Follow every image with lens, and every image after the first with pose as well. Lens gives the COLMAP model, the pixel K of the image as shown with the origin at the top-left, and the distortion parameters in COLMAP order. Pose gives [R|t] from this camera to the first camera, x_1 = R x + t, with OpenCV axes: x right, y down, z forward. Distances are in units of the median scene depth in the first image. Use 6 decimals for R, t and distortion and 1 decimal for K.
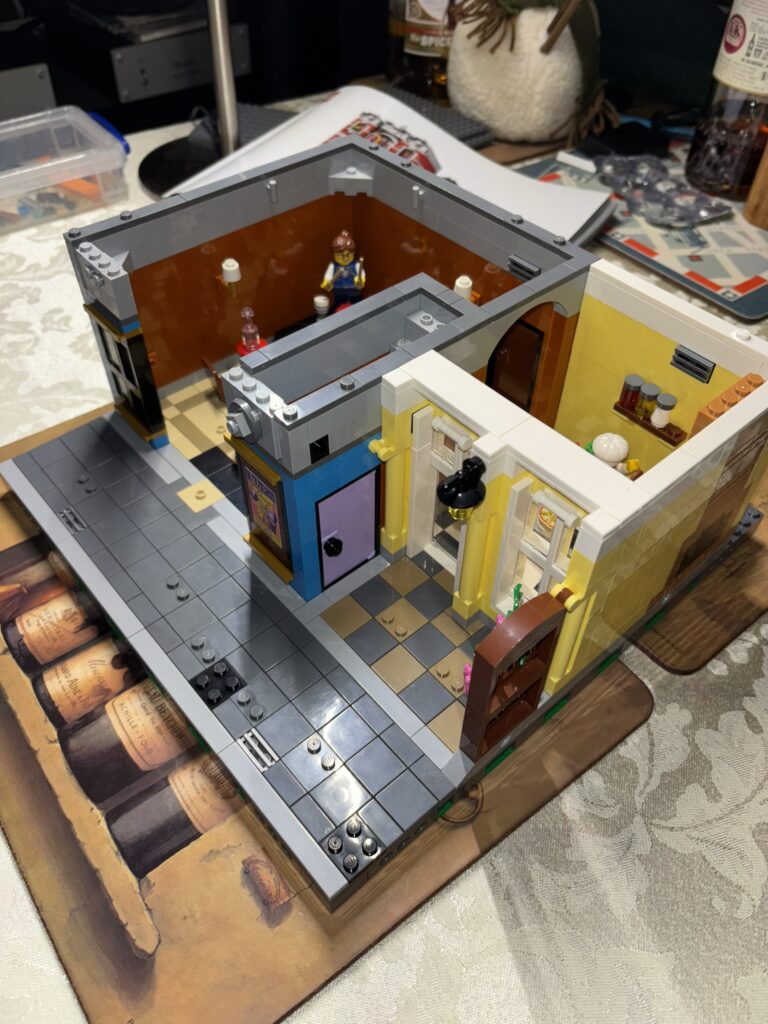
lens RADIAL K [[808.5, 0, 388.8], [0, 808.5, 516.5], [0, 0, 1]] dist [-0.005121, -0.013412]
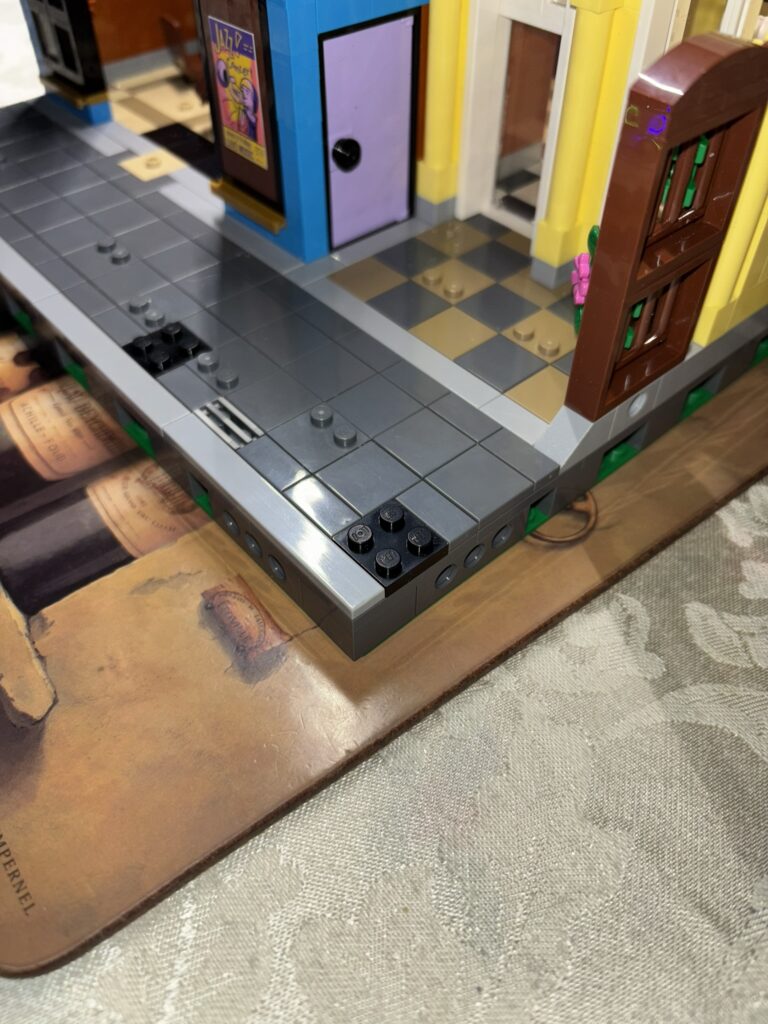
lens RADIAL K [[808.5, 0, 374.6], [0, 808.5, 540.8], [0, 0, 1]] dist [-0.005121, -0.013412]
pose [[0.999788, -0.008752, -0.018652, -0.040303], [0.009023, 0.999855, 0.014443, 0.360774], [0.018523, -0.014609, 0.999722, 0.383360]]
